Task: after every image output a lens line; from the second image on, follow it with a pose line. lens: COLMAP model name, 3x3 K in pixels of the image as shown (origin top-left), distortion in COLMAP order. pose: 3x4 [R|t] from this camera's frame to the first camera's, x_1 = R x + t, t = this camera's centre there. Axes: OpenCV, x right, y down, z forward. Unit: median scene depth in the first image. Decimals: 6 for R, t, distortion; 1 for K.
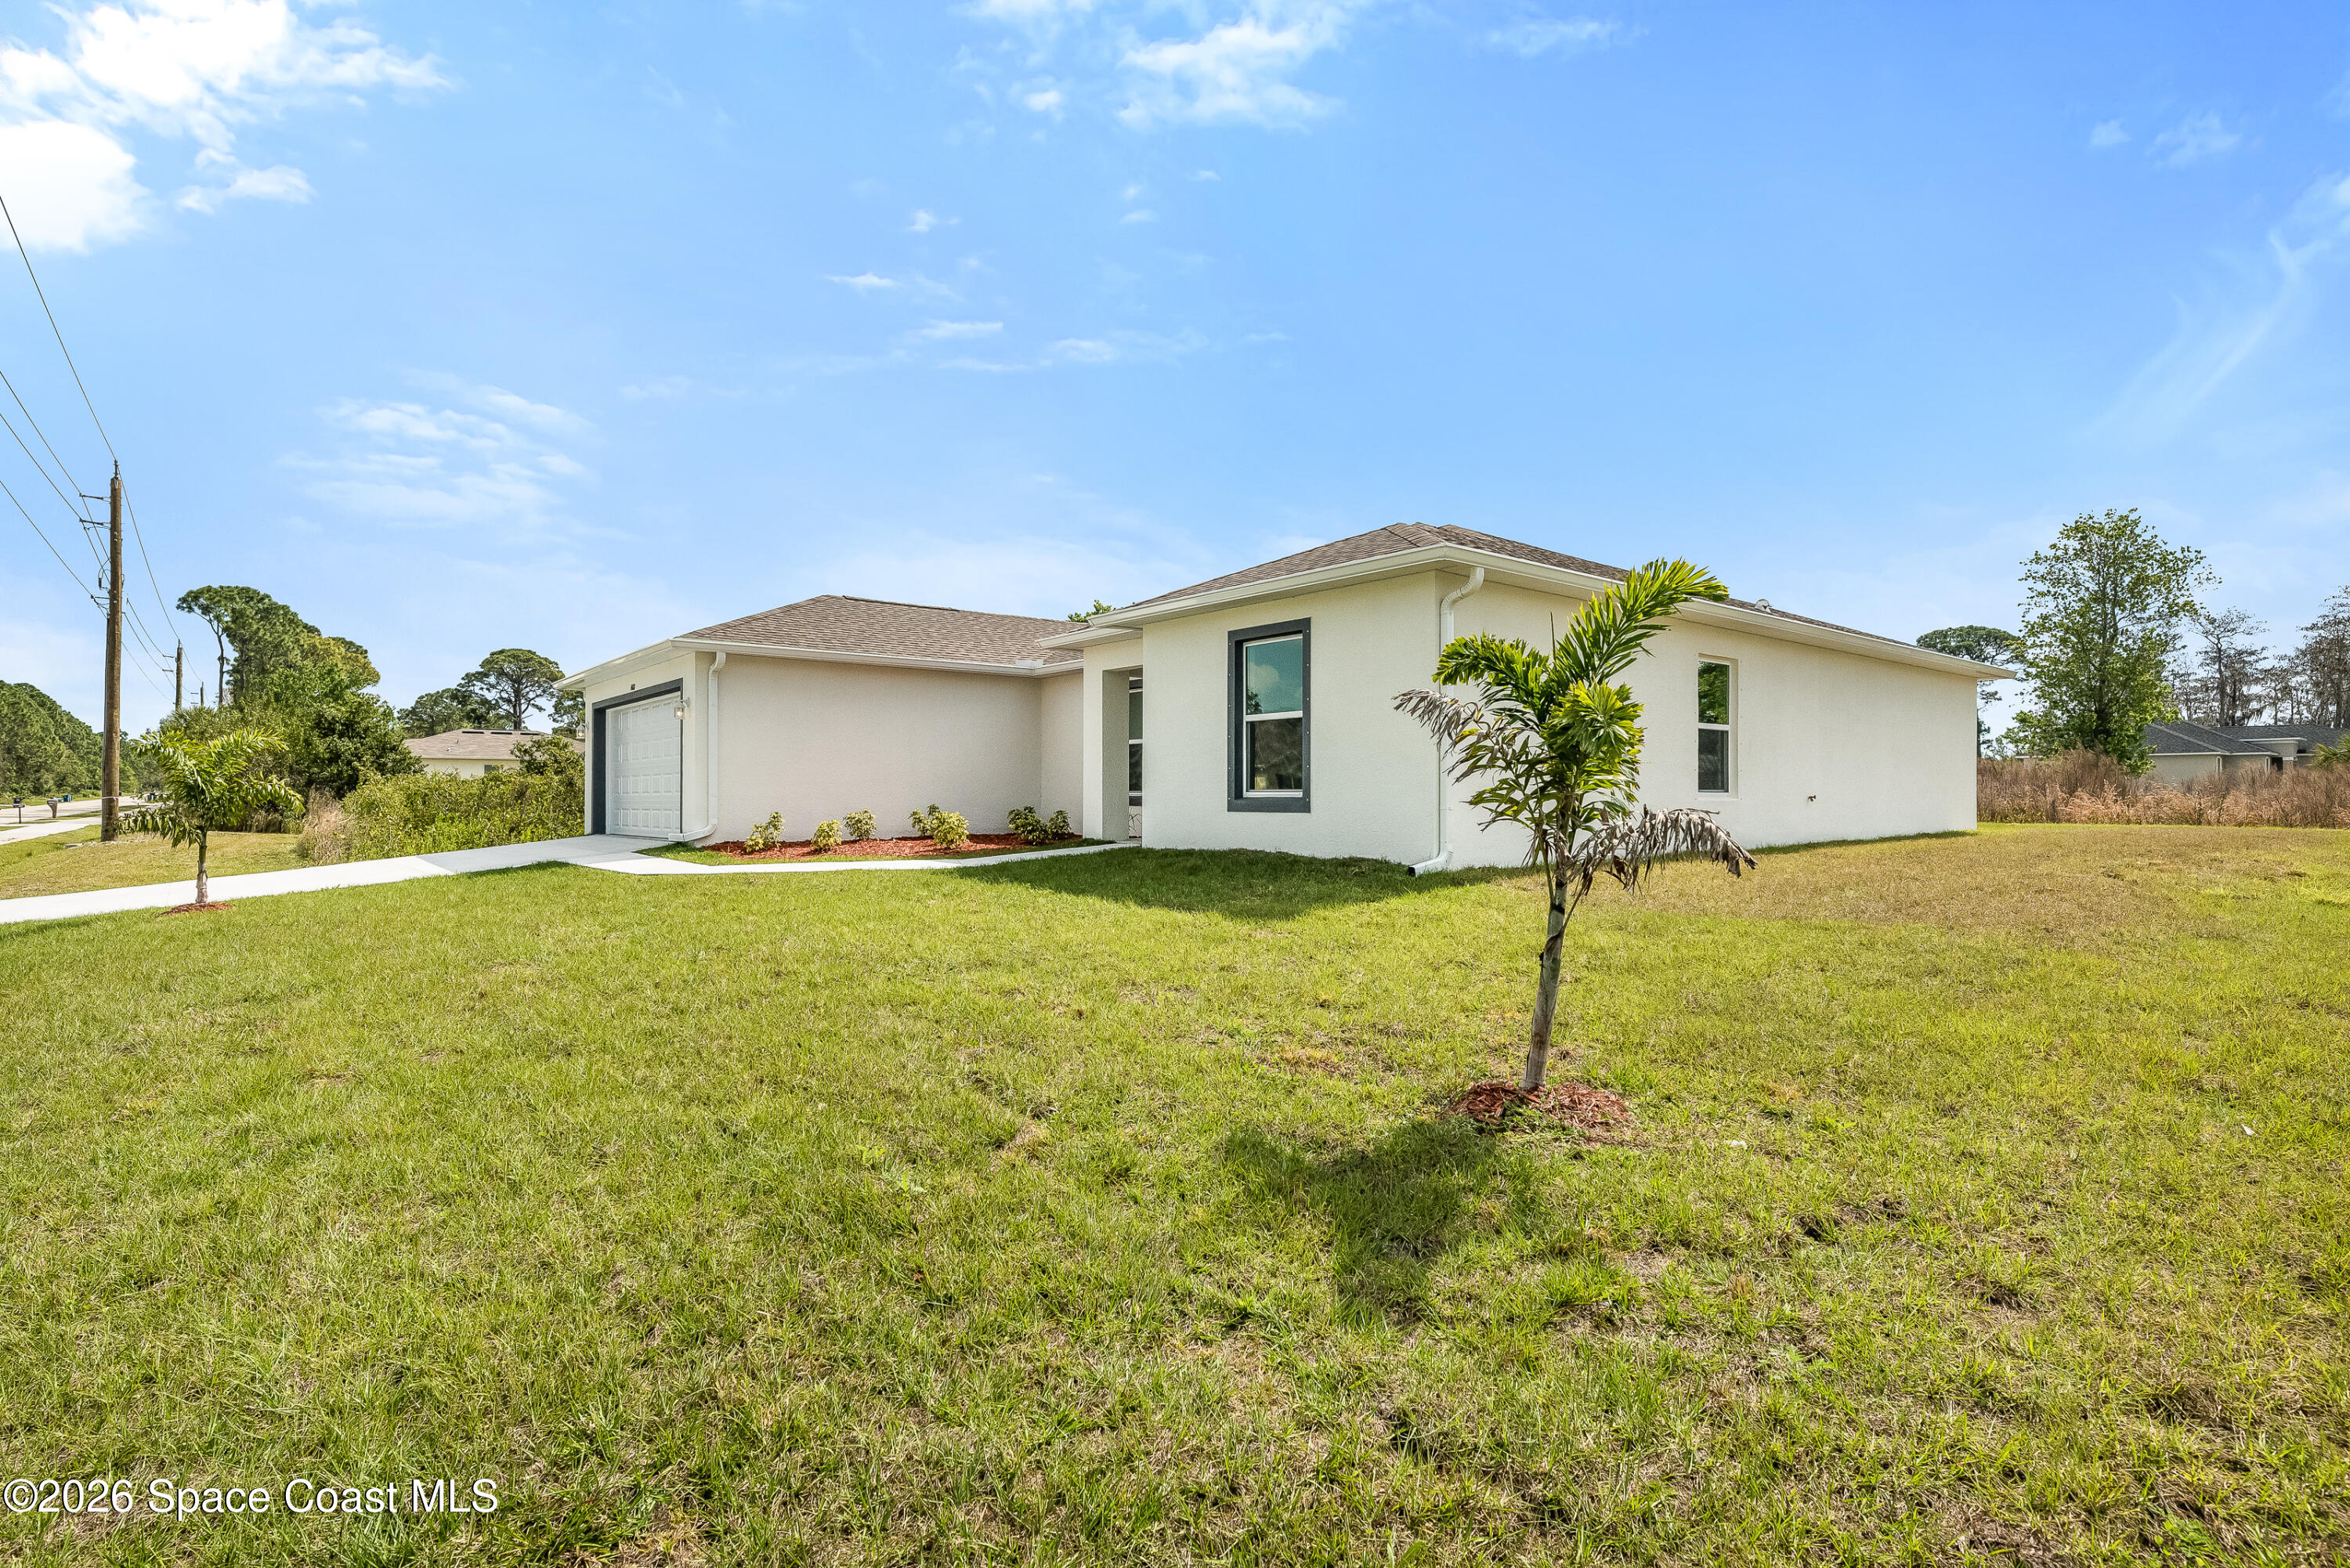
lens RADIAL K [[1091.5, 0, 1186.9], [0, 1091.5, 782.3], [0, 0, 1]] dist [-0.001214, -0.001278]
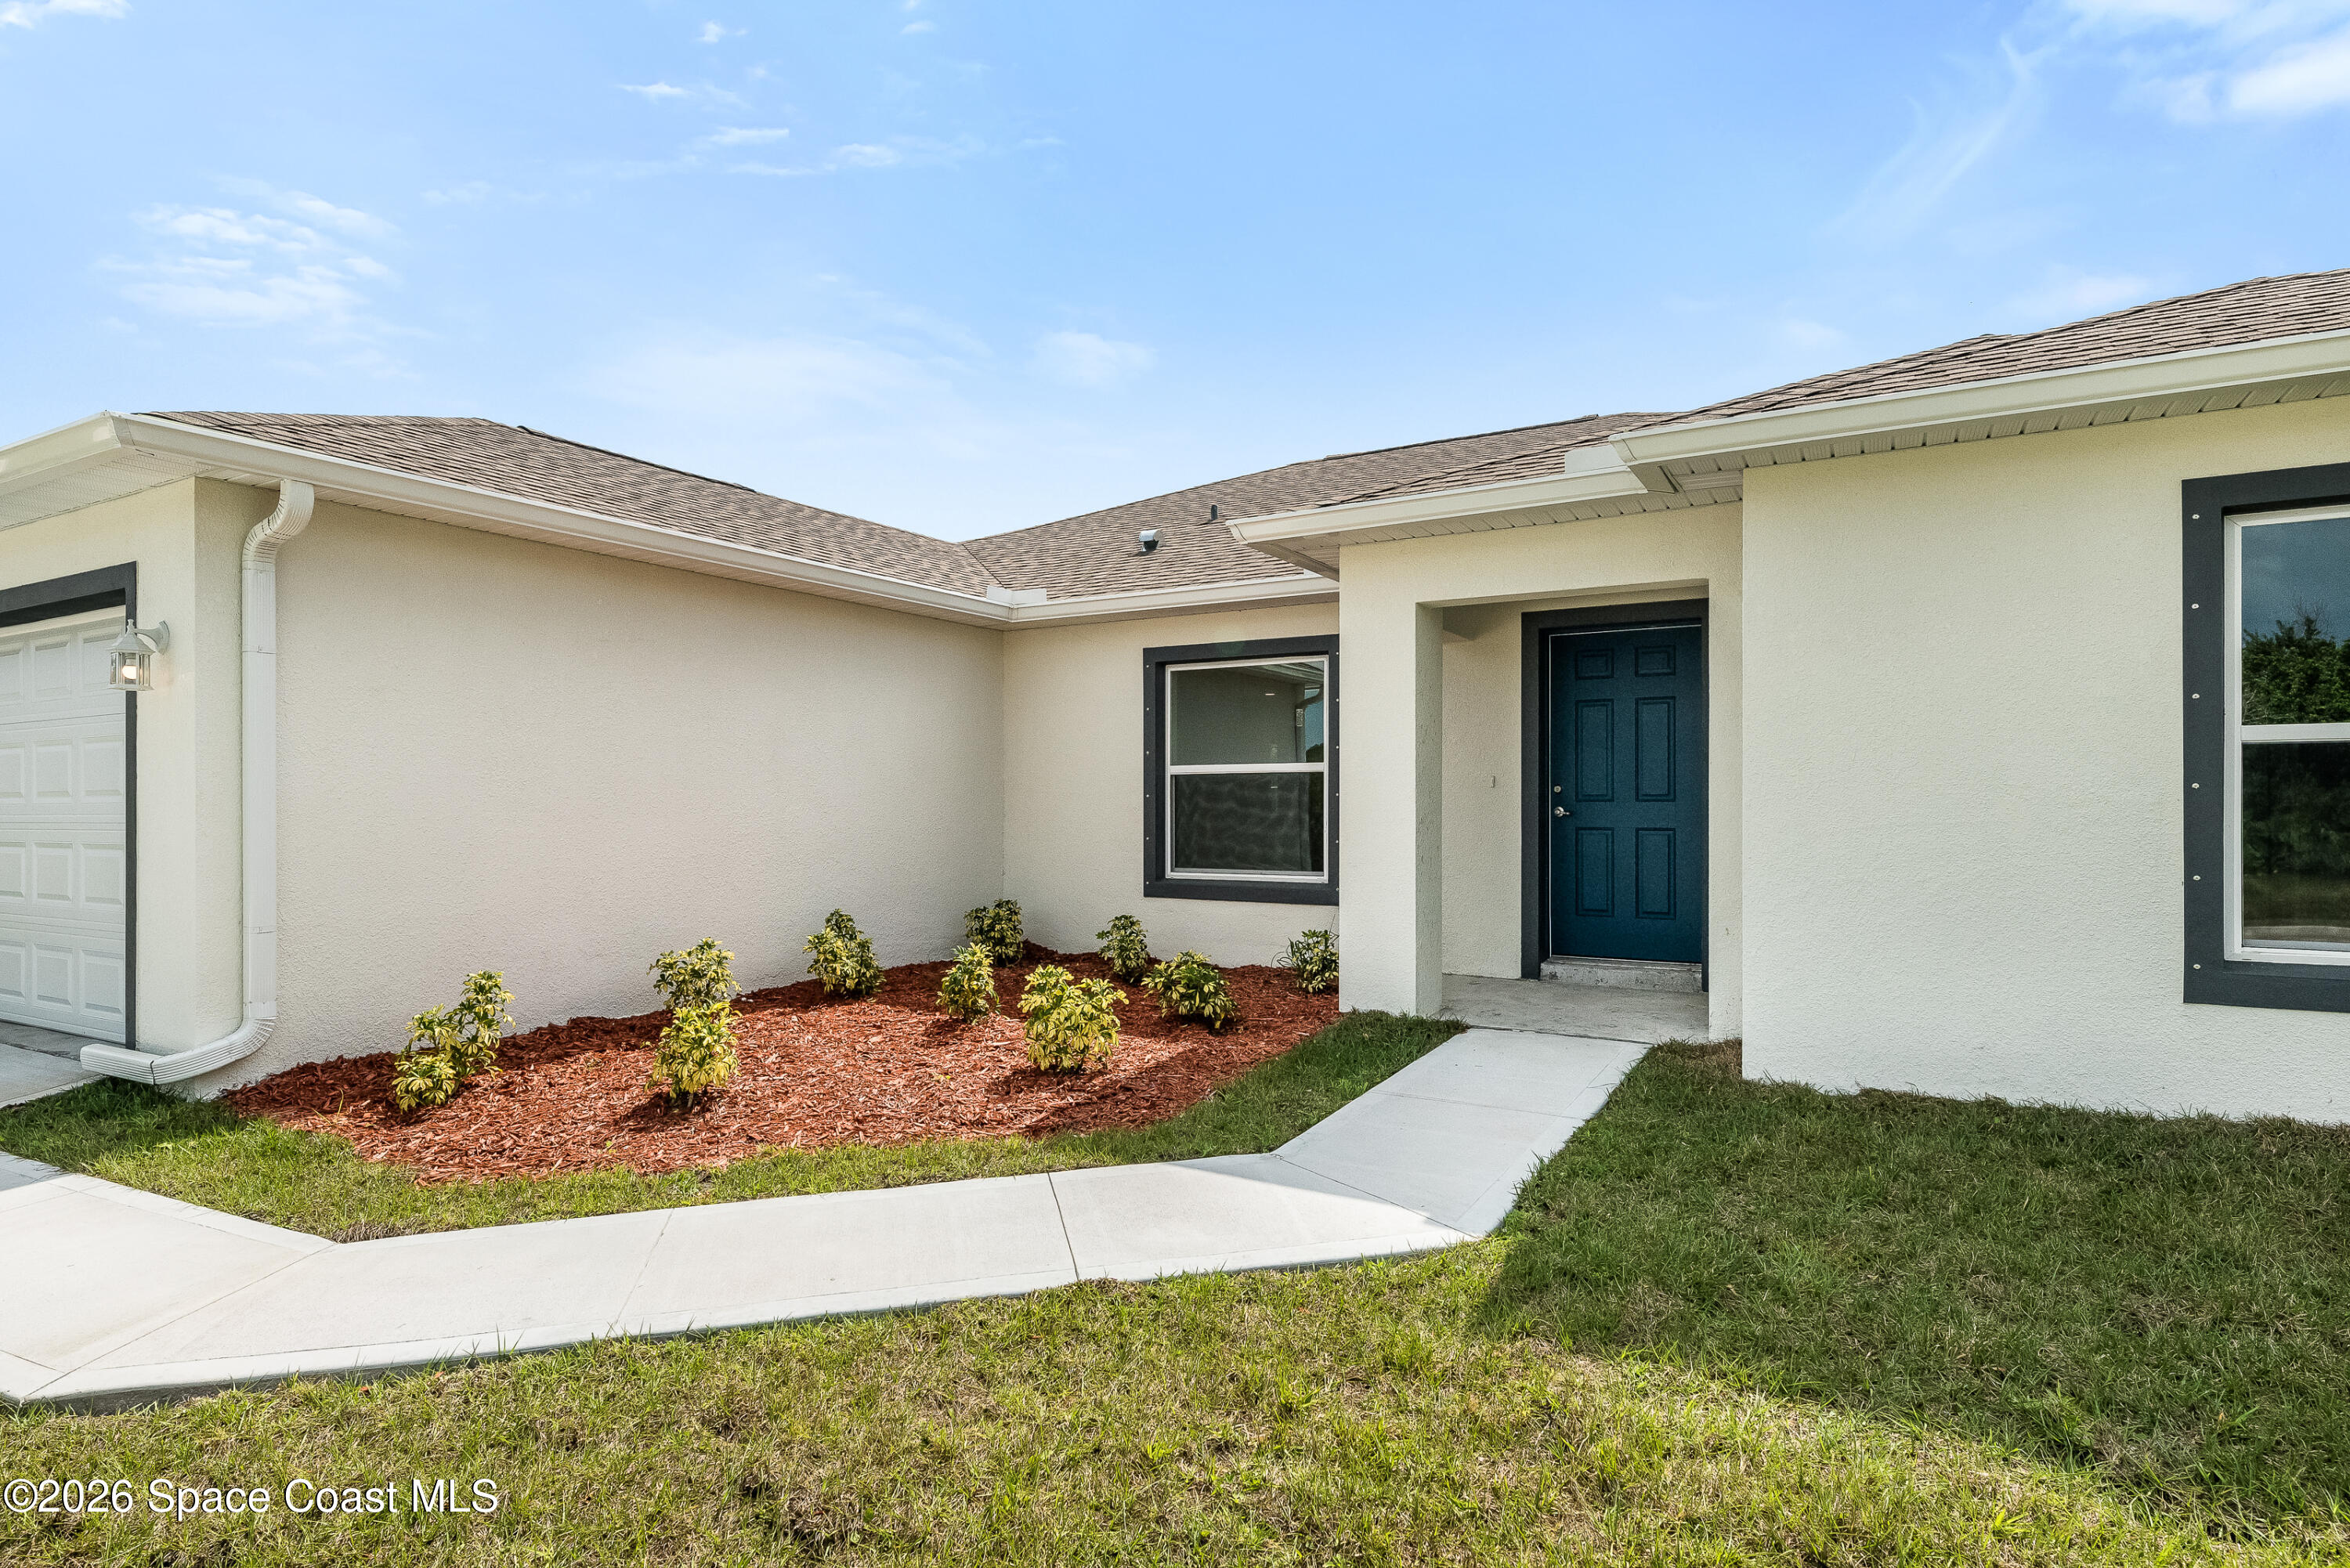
lens RADIAL K [[1213.7, 0, 1165.8], [0, 1213.7, 775.3], [0, 0, 1]] dist [0.006188, -0.001538]
pose [[0.941742, 0.008449, 0.336231, -0.249279], [-0.004397, 0.999908, -0.012812, -0.024451], [-0.336308, 0.010587, 0.941693, 0.469886]]
